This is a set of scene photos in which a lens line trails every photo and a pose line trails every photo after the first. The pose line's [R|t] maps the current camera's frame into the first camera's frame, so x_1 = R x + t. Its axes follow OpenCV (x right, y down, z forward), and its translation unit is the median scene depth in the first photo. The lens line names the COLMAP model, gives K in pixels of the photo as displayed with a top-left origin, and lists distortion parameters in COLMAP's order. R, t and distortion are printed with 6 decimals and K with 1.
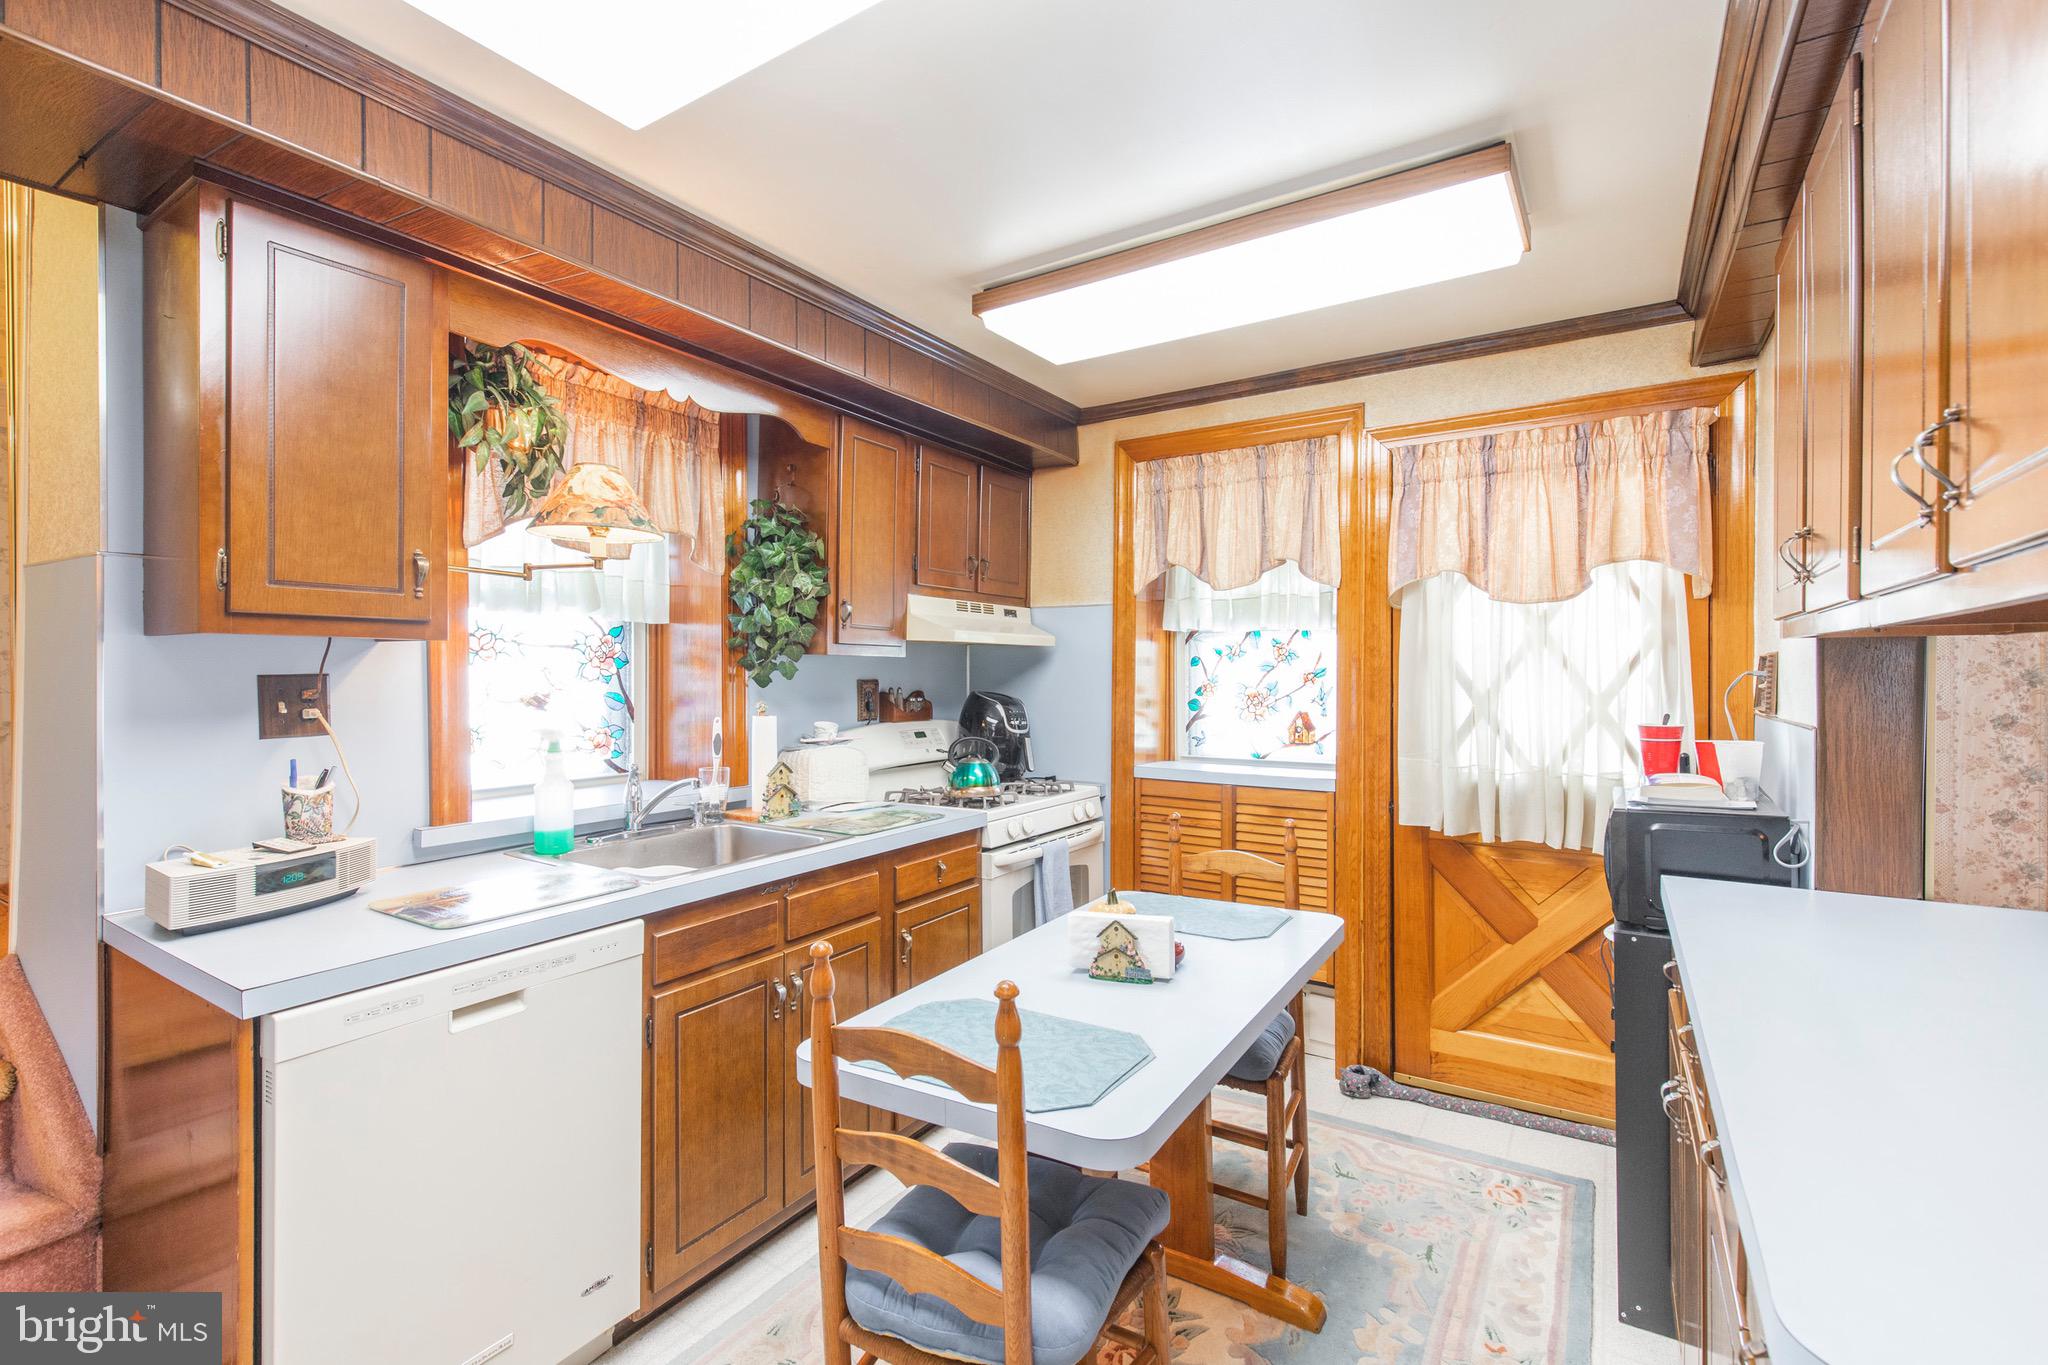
lens RADIAL K [[917.3, 0, 1027.4], [0, 917.3, 674.3], [0, 0, 1]] dist [0.011562, -0.004369]
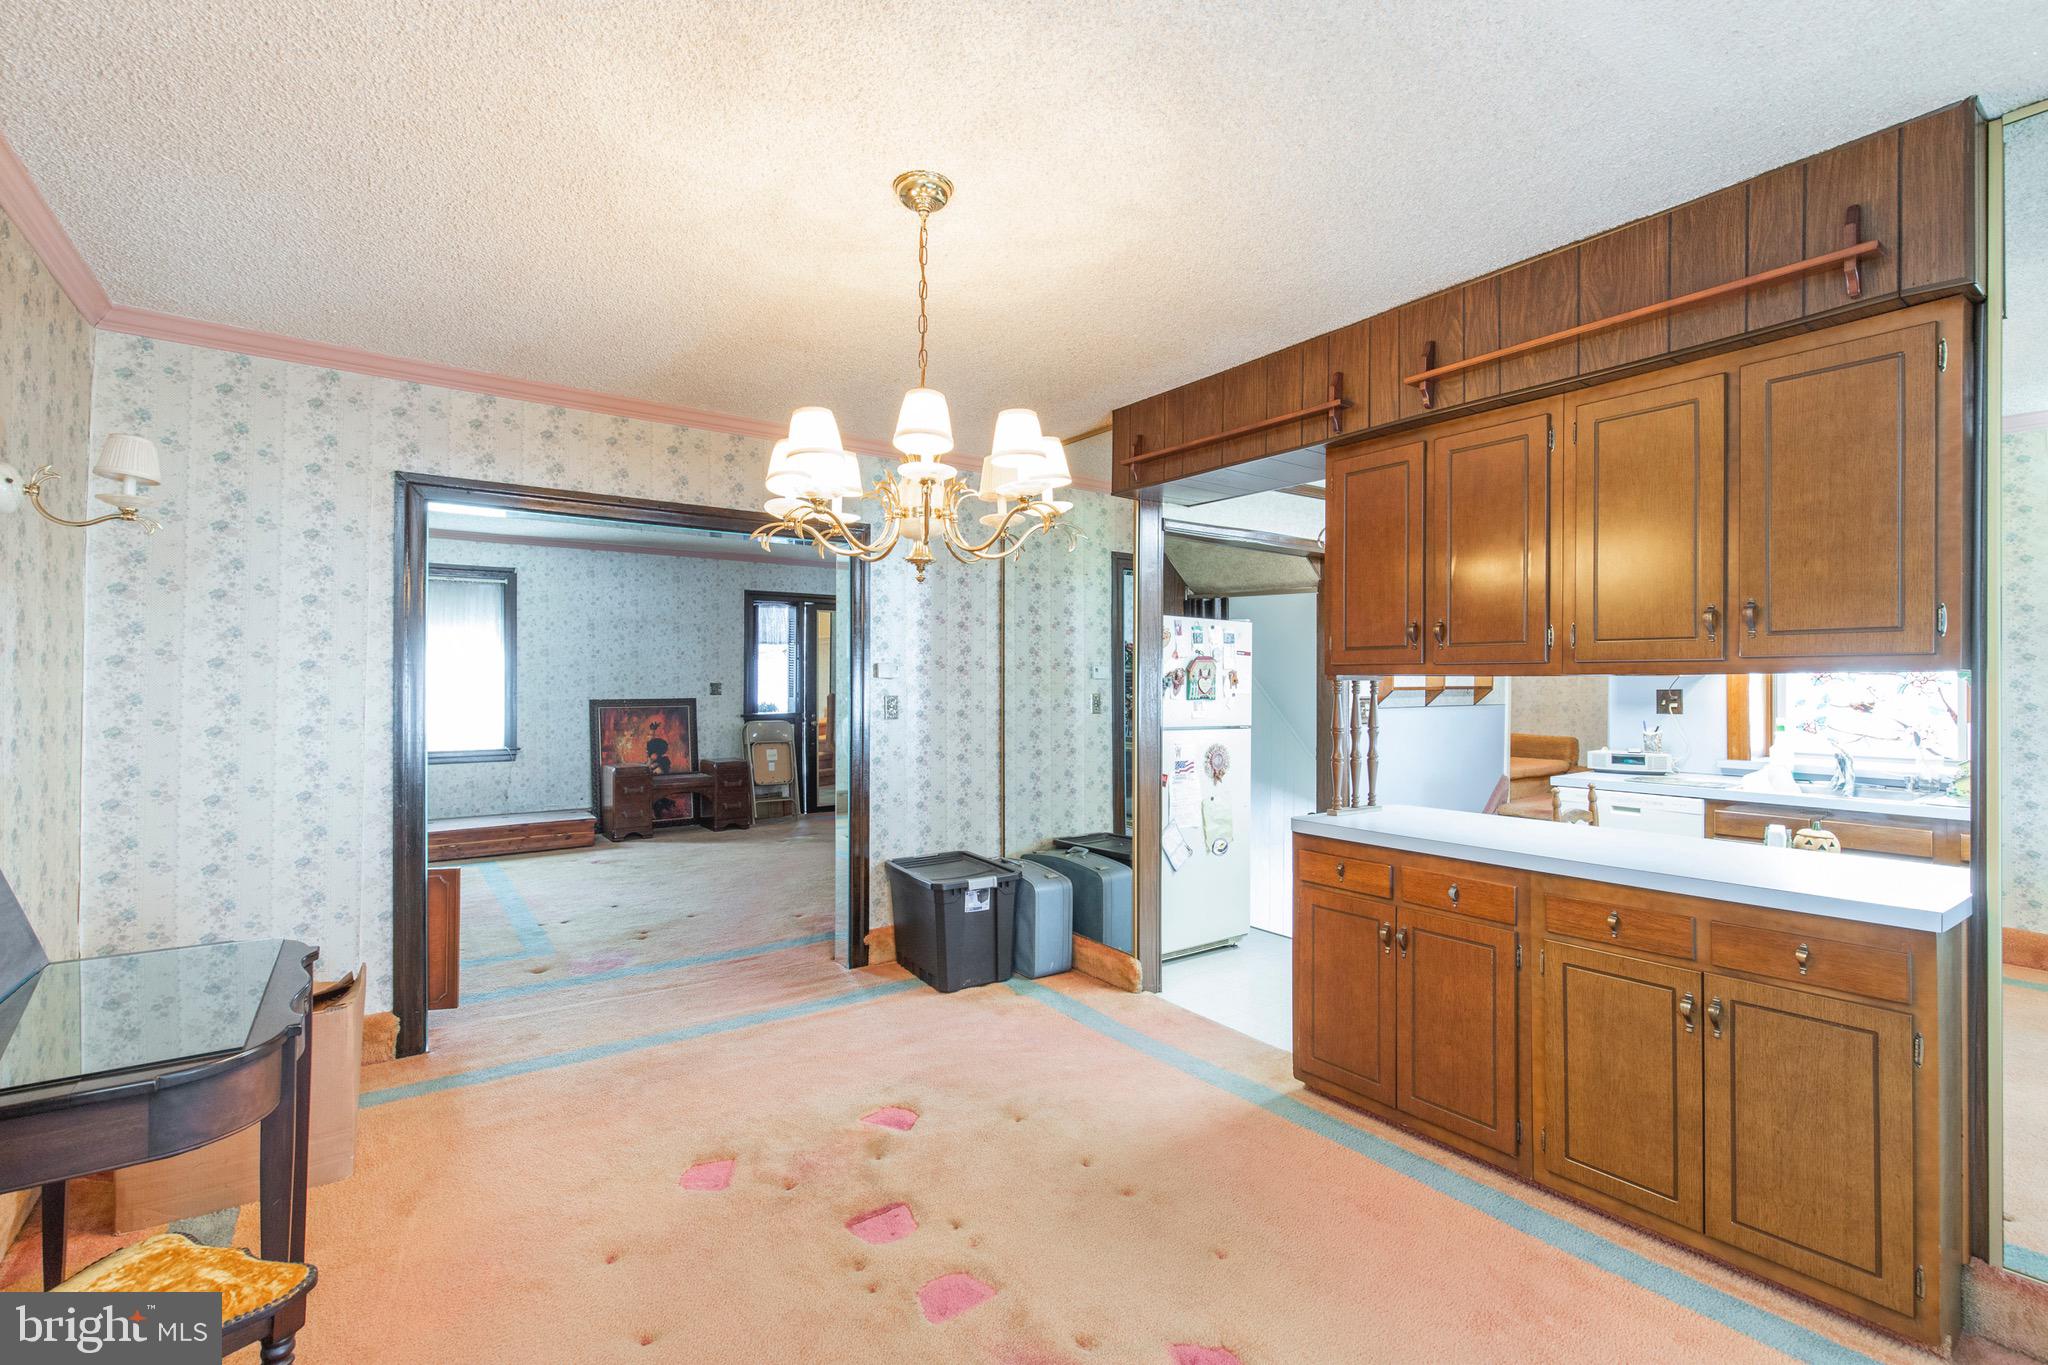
lens RADIAL K [[917.3, 0, 1012.8], [0, 917.3, 677.1], [0, 0, 1]] dist [0.011562, -0.004369]
pose [[-0.373167, -0.000698, -0.927764, 1.670645], [-0.004173, 0.999991, 0.000926, -0.020914], [0.927755, 0.004217, -0.373167, 0.200124]]
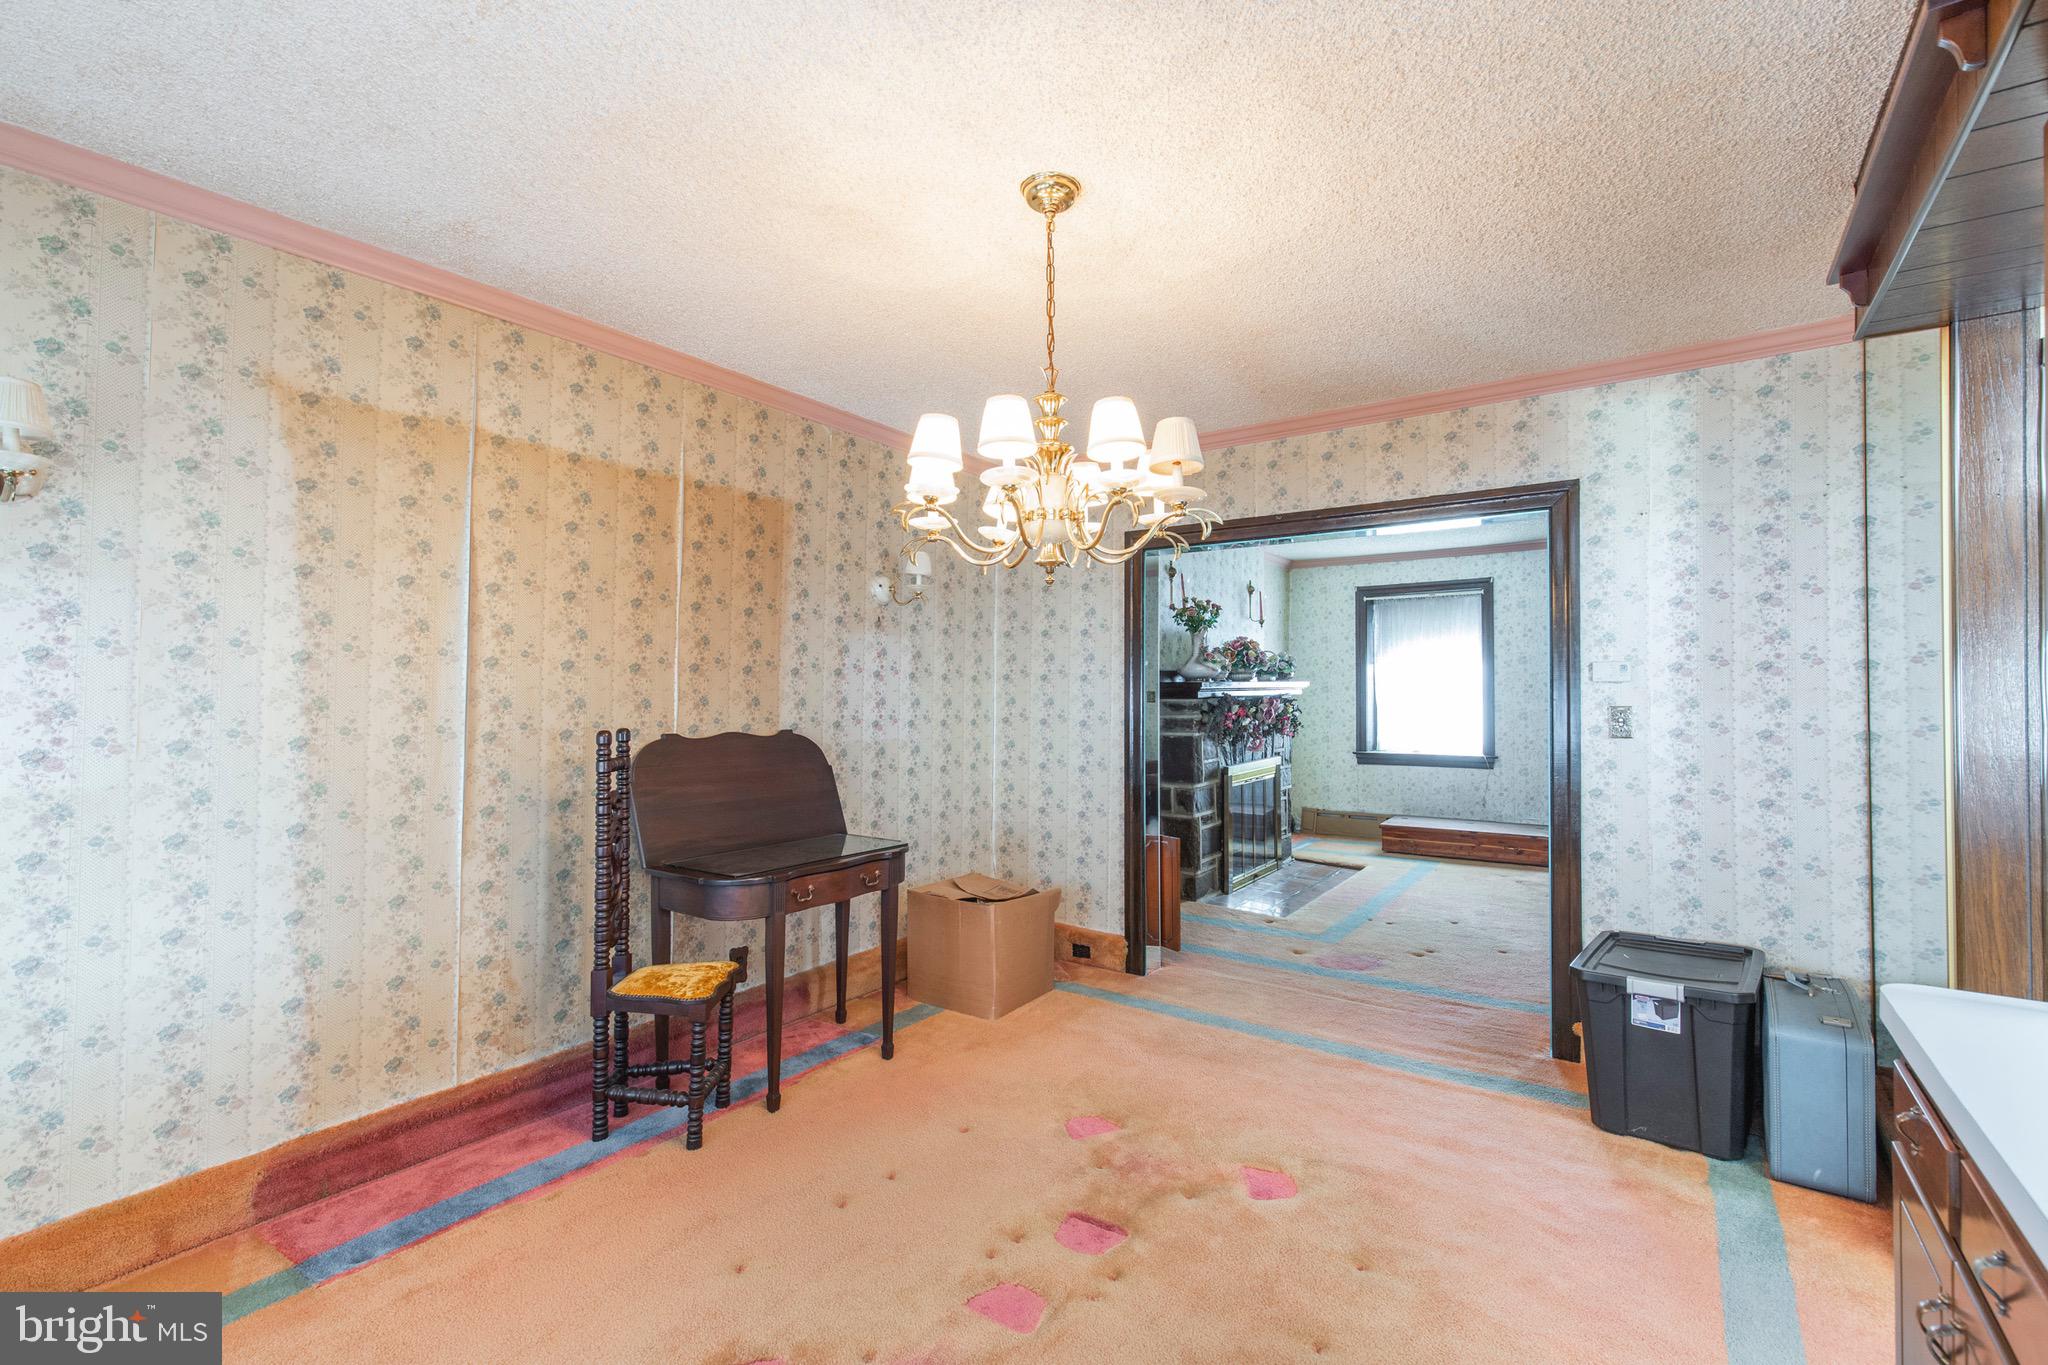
lens RADIAL K [[917.3, 0, 1022.3], [0, 917.3, 688.9], [0, 0, 1]] dist [0.011562, -0.004369]
pose [[-0.999325, 0.004883, 0.036407, 0.915647], [0.004916, 0.999988, 0.000822, -0.011397], [-0.036403, 0.001001, -0.999337, 0.635398]]
